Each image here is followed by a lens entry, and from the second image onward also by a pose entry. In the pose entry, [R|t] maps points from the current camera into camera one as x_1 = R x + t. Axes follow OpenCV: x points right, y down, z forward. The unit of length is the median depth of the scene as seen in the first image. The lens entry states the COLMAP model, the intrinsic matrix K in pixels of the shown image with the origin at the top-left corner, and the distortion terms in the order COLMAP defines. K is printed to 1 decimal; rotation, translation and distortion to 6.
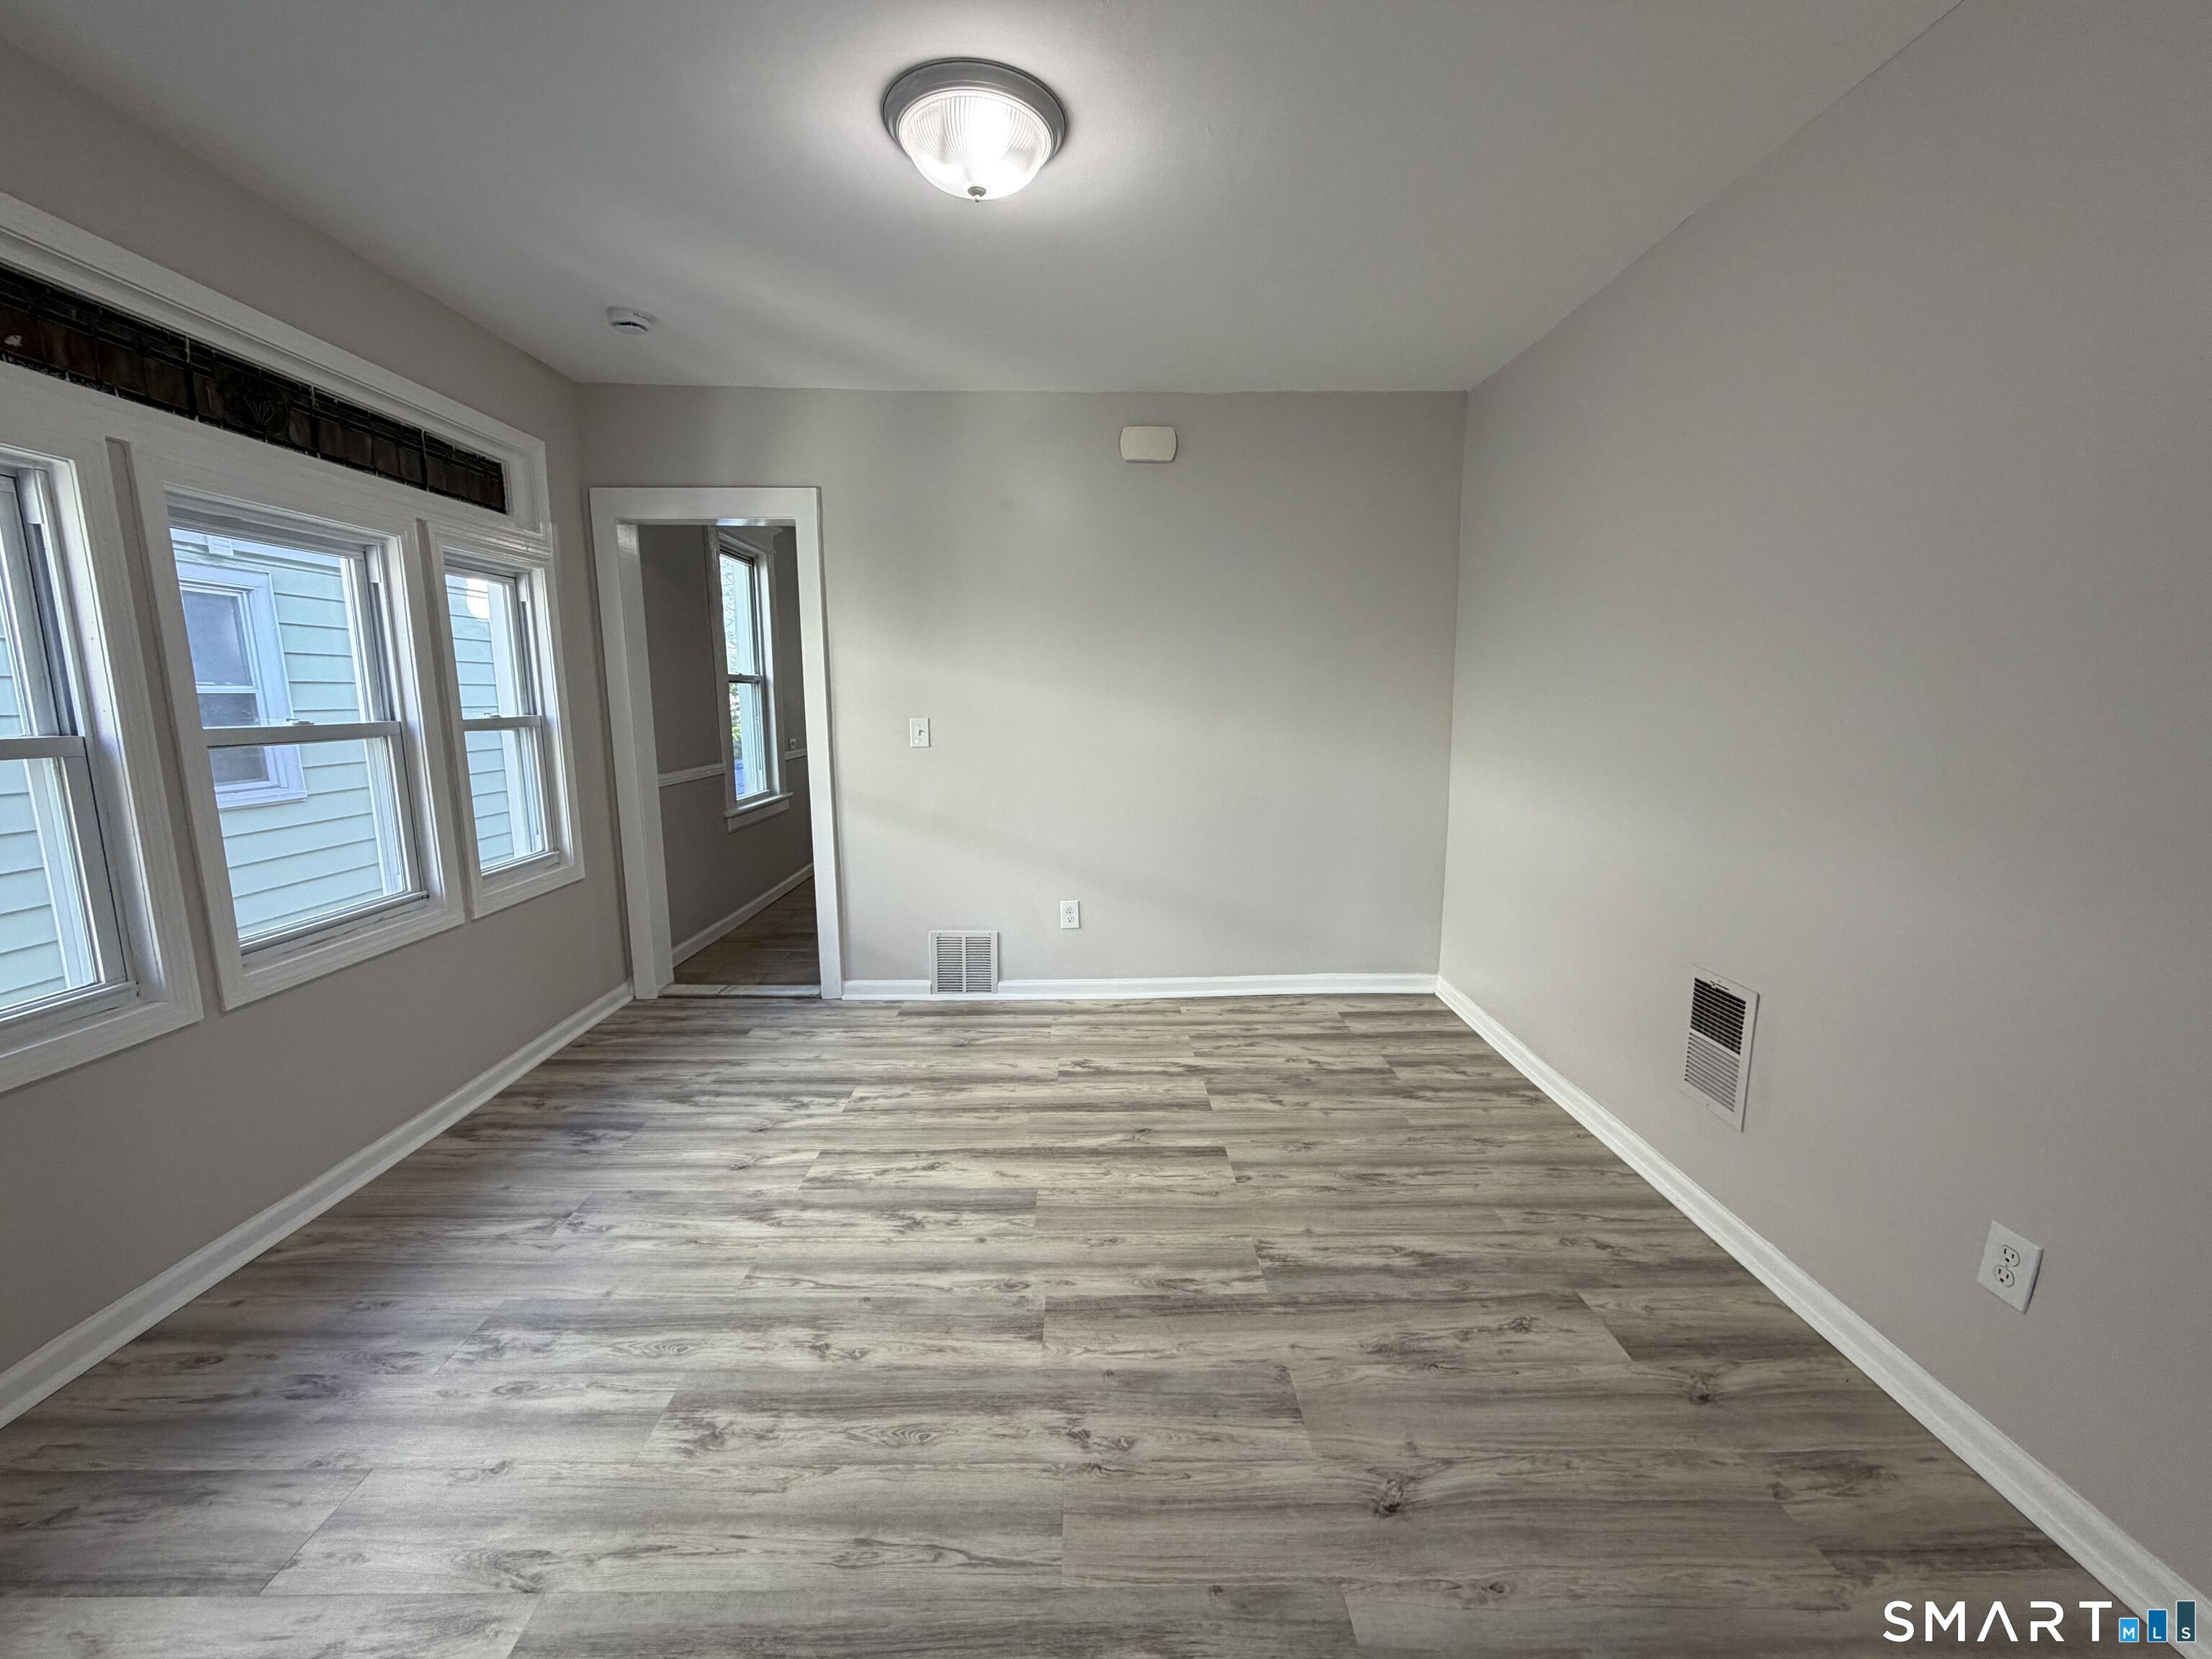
lens RADIAL K [[883.4, 0, 1100.3], [0, 883.4, 832.2], [0, 0, 1]] dist [0.001270, 0.000116]
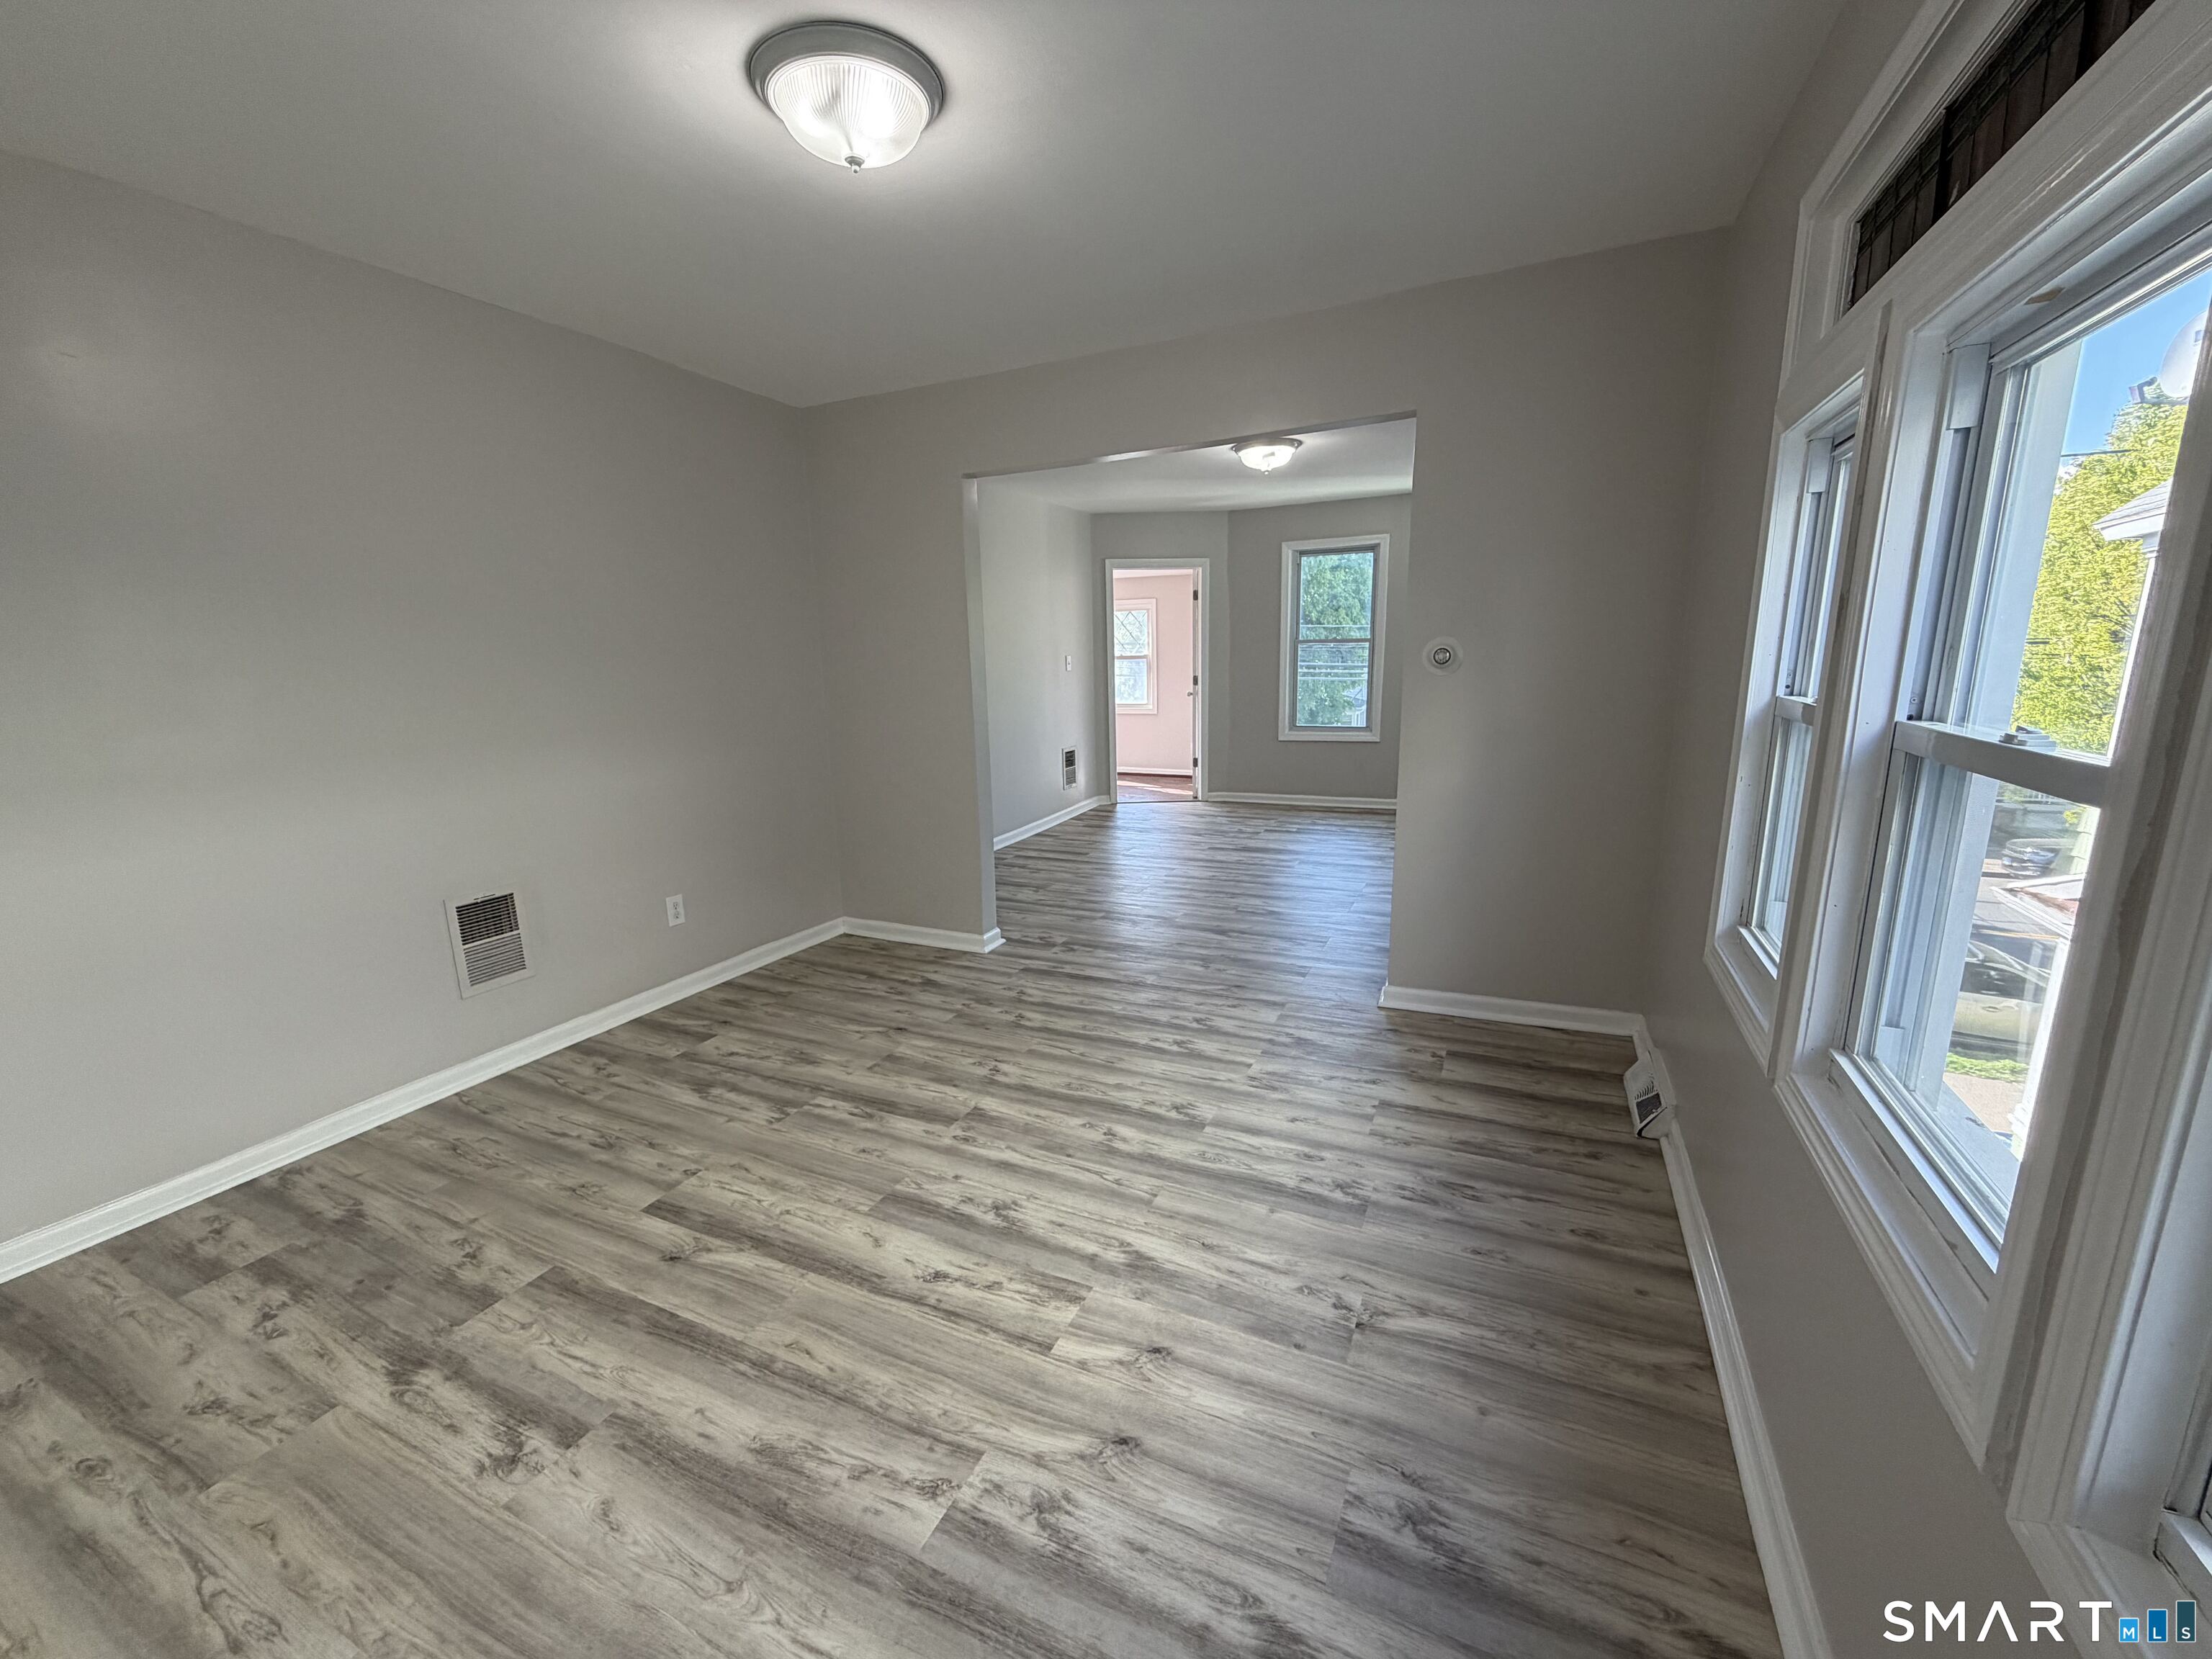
lens RADIAL K [[883.4, 0, 1100.3], [0, 883.4, 832.2], [0, 0, 1]] dist [0.001270, 0.000116]
pose [[-0.895573, -0.066360, 0.439939, -0.723033], [0.094136, 0.938165, 0.333143, -0.277498], [-0.434843, 0.339768, -0.833948, 1.637545]]
